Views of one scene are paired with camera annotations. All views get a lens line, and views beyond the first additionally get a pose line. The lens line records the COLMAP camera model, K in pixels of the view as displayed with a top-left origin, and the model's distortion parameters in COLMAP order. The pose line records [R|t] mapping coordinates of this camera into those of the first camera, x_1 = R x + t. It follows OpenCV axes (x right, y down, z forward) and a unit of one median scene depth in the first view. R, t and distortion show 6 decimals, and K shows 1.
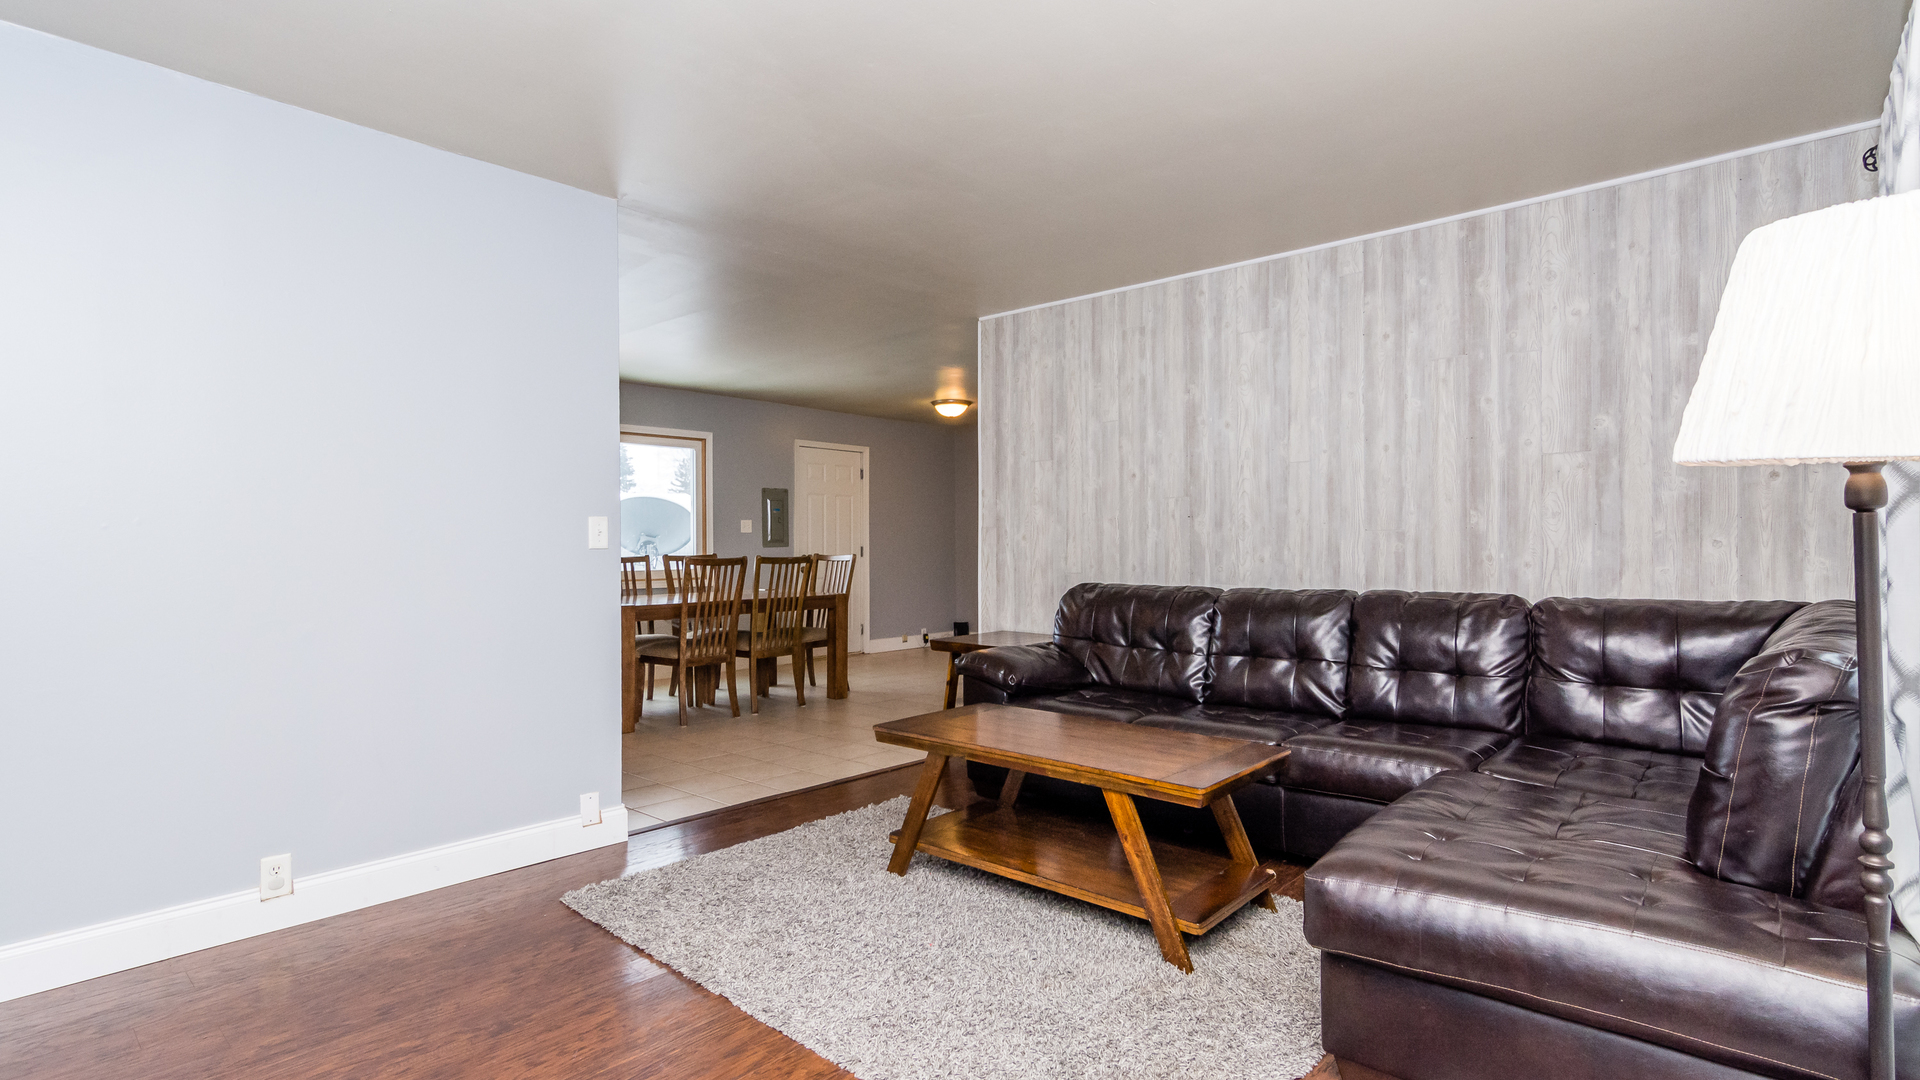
lens RADIAL K [[1039.8, 0, 913.7], [0, 1039.8, 540.9], [0, 0, 1]] dist [0.001675, 0.000603]
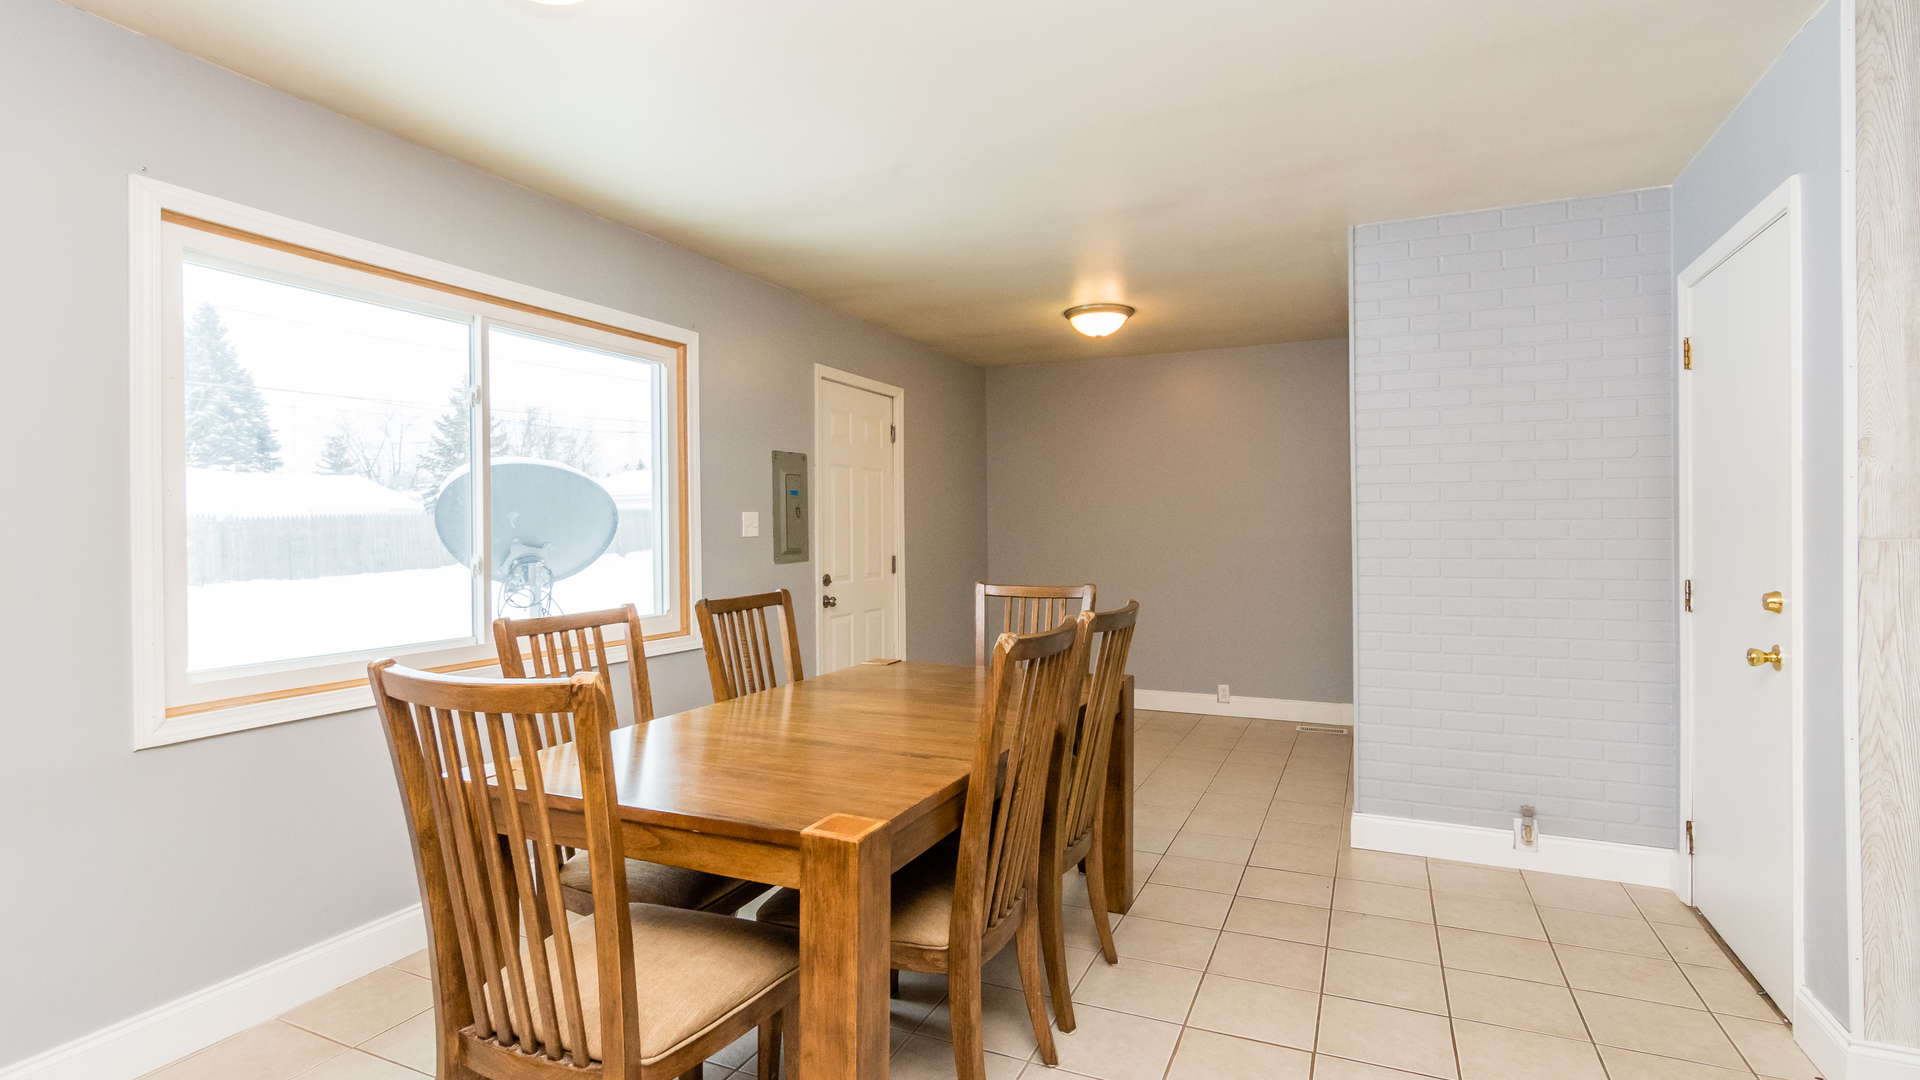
lens RADIAL K [[944.4, 0, 944.6], [0, 944.4, 545.5], [0, 0, 1]] dist [0.000510, 0.003023]
pose [[0.926506, -0.017030, 0.375894, -0.437690], [0.009863, 0.999731, 0.020981, -0.023635], [-0.376150, -0.015731, 0.926425, 0.953568]]
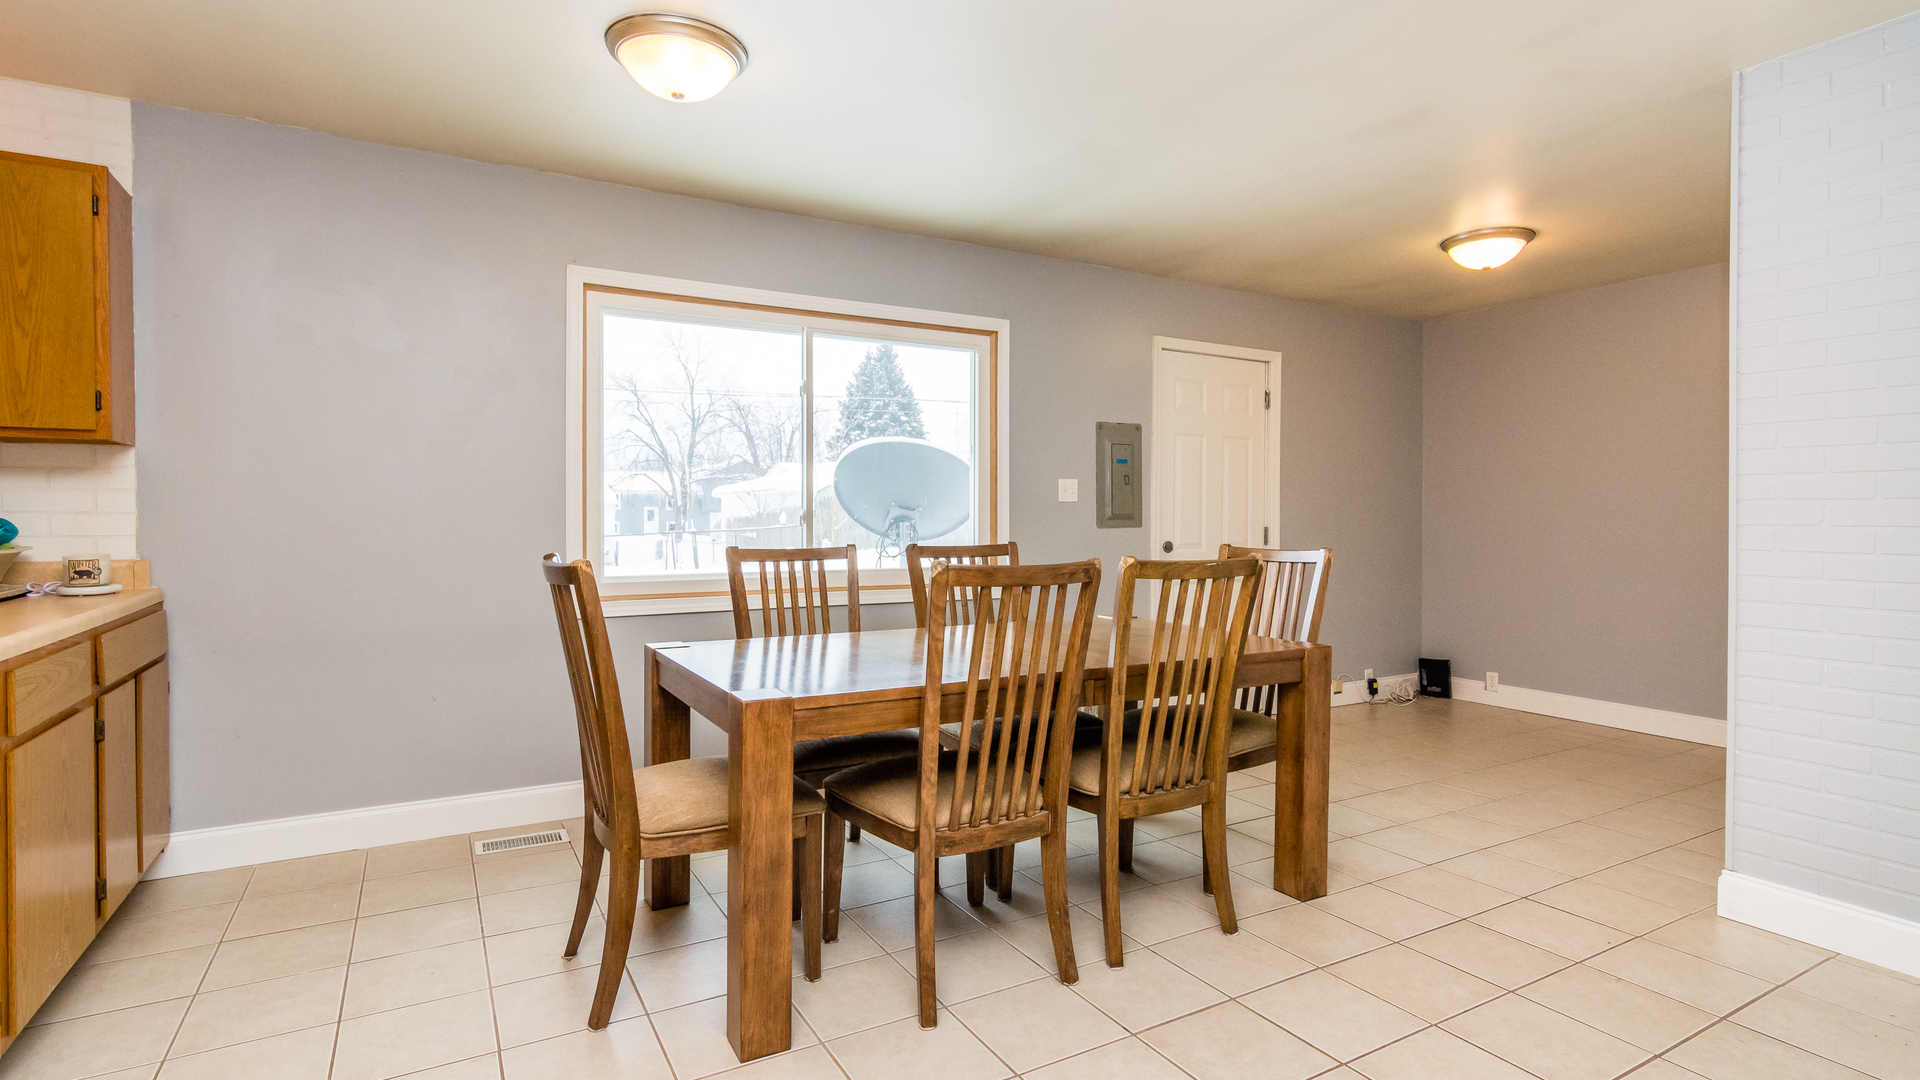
lens RADIAL K [[944.4, 0, 962.3], [0, 944.4, 542.3], [0, 0, 1]] dist [0.000510, 0.003023]
pose [[0.970545, 0.004880, -0.240872, -0.168648], [0.001360, 0.999668, 0.025731, -0.000259], [0.240918, -0.025301, 0.970216, 0.882082]]
